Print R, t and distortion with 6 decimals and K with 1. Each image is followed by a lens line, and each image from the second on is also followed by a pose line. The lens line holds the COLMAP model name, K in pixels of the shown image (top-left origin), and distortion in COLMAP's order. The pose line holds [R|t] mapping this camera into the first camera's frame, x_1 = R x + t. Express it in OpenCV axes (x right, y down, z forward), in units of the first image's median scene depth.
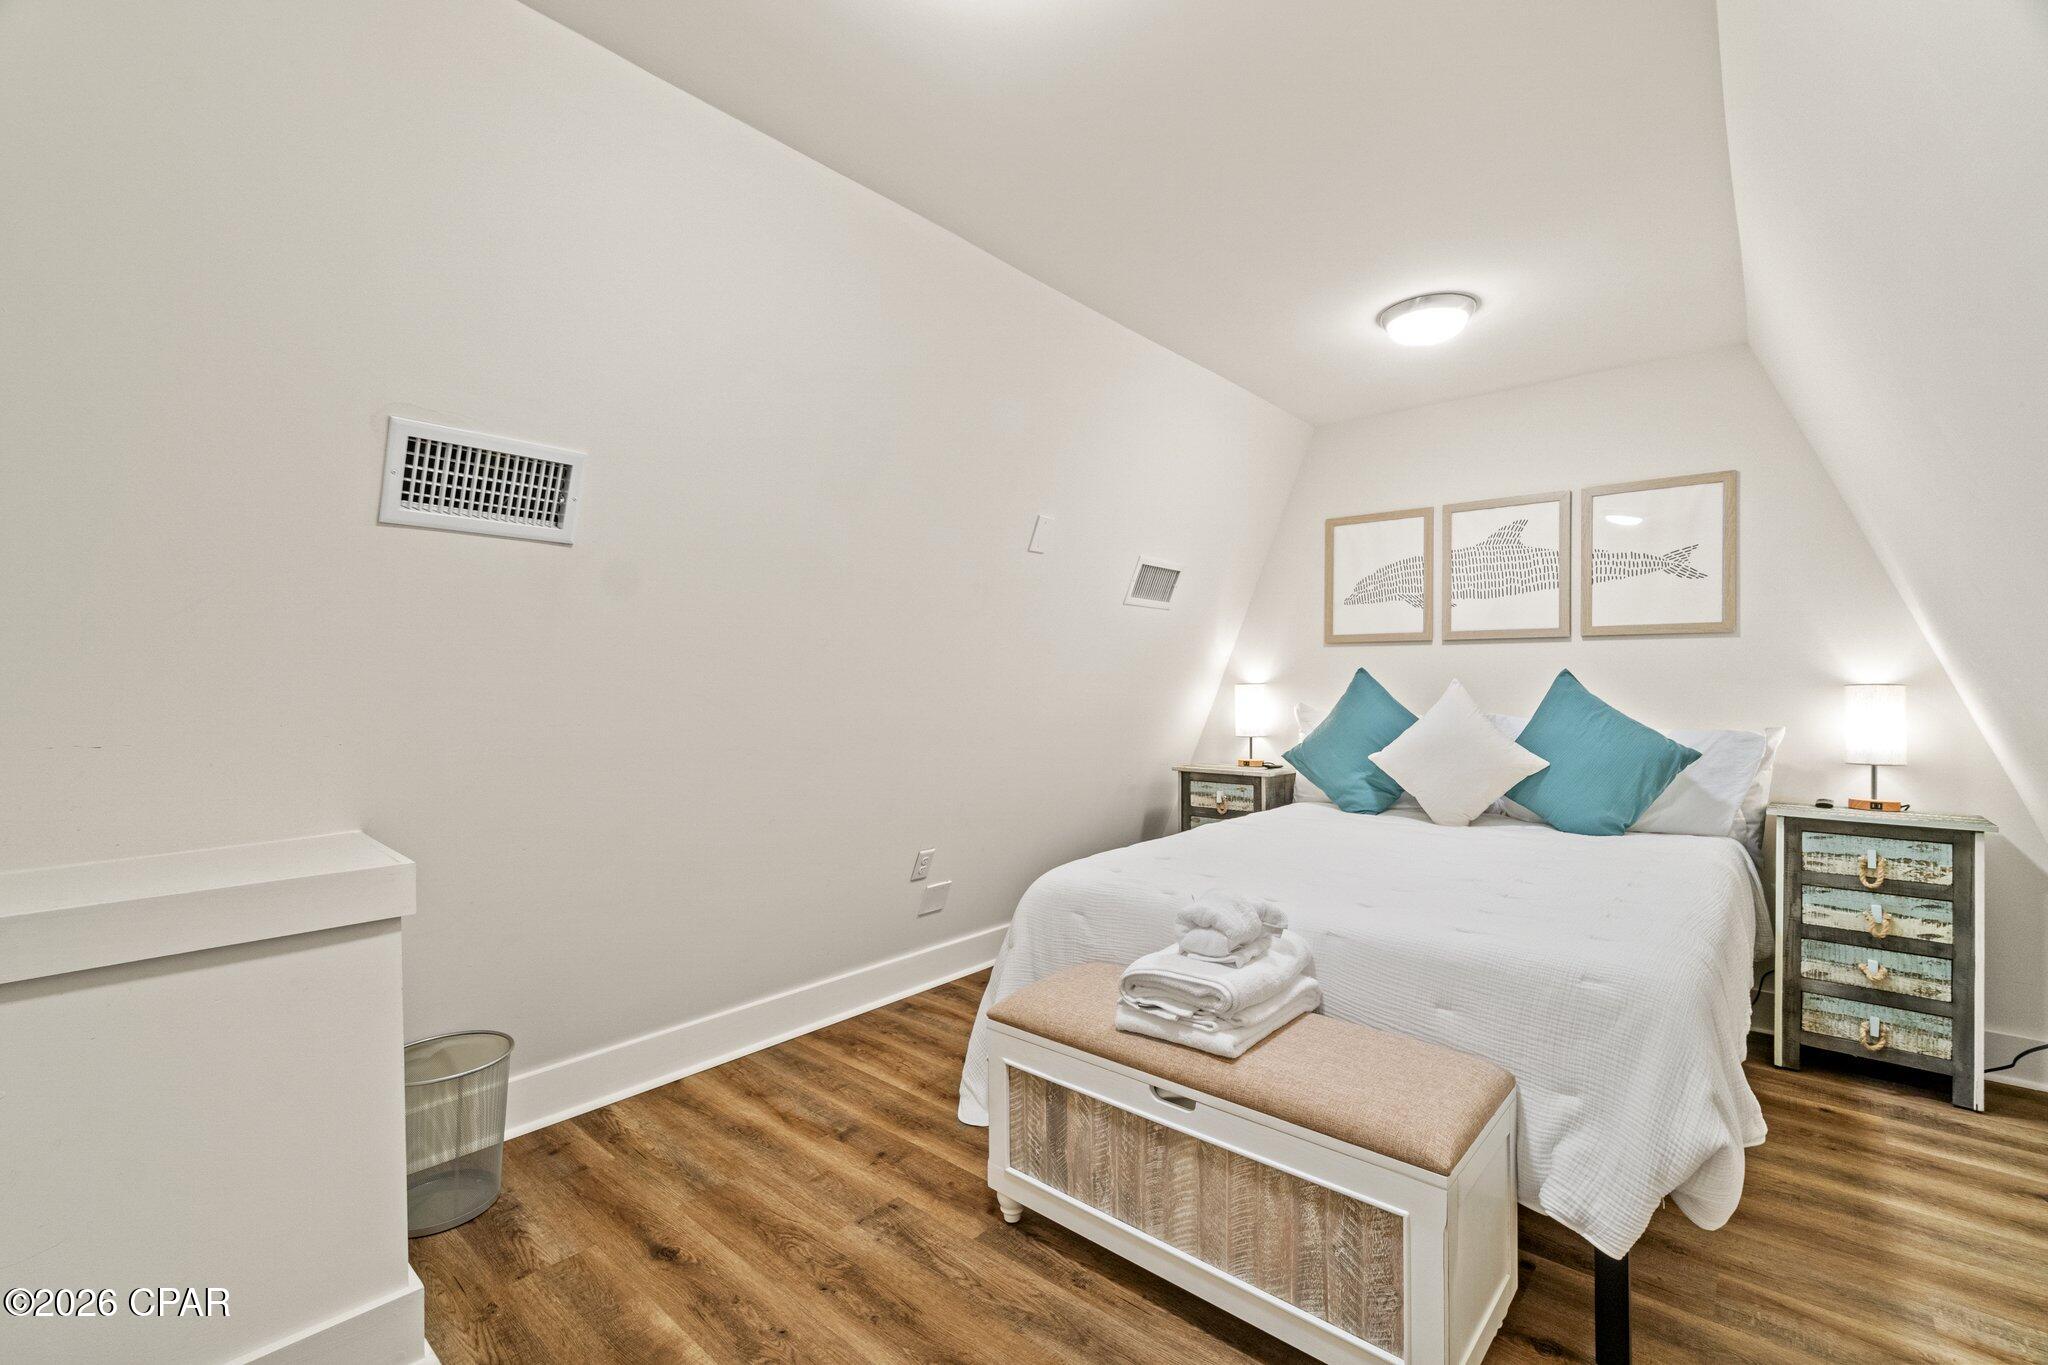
lens RADIAL K [[884.5, 0, 1030.0], [0, 884.5, 684.0], [0, 0, 1]] dist [-0.000891, 0.000077]
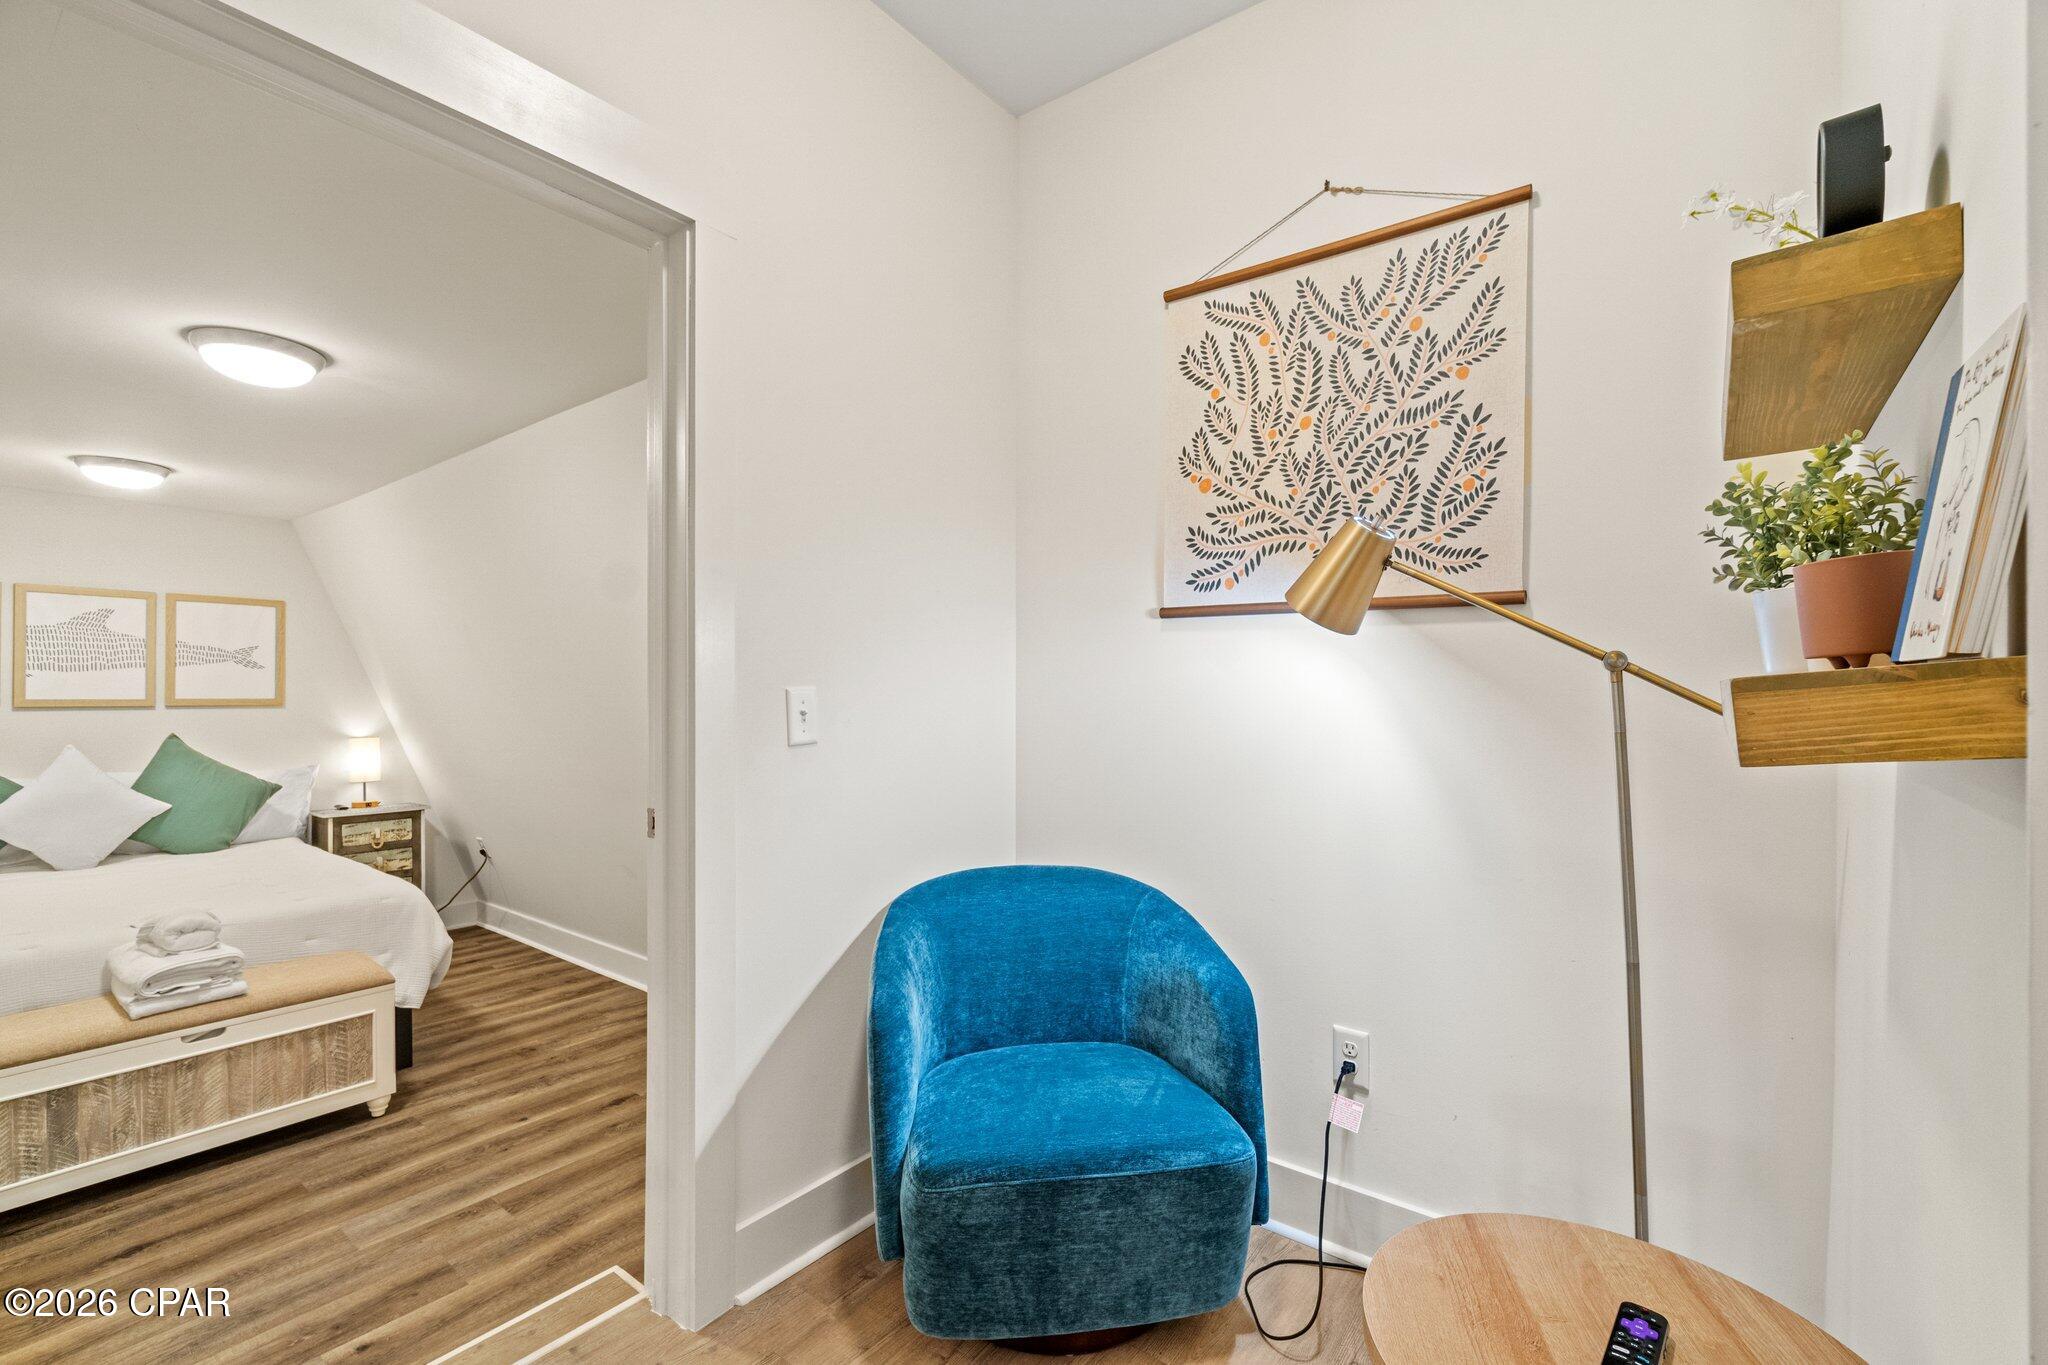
lens RADIAL K [[884.5, 0, 1030.0], [0, 884.5, 684.0], [0, 0, 1]] dist [-0.000891, 0.000077]
pose [[-0.061258, 0.009175, 0.998080, -0.926315], [-0.000827, 0.999957, -0.009243, -0.092567], [-0.998122, -0.001392, -0.061248, -0.236993]]
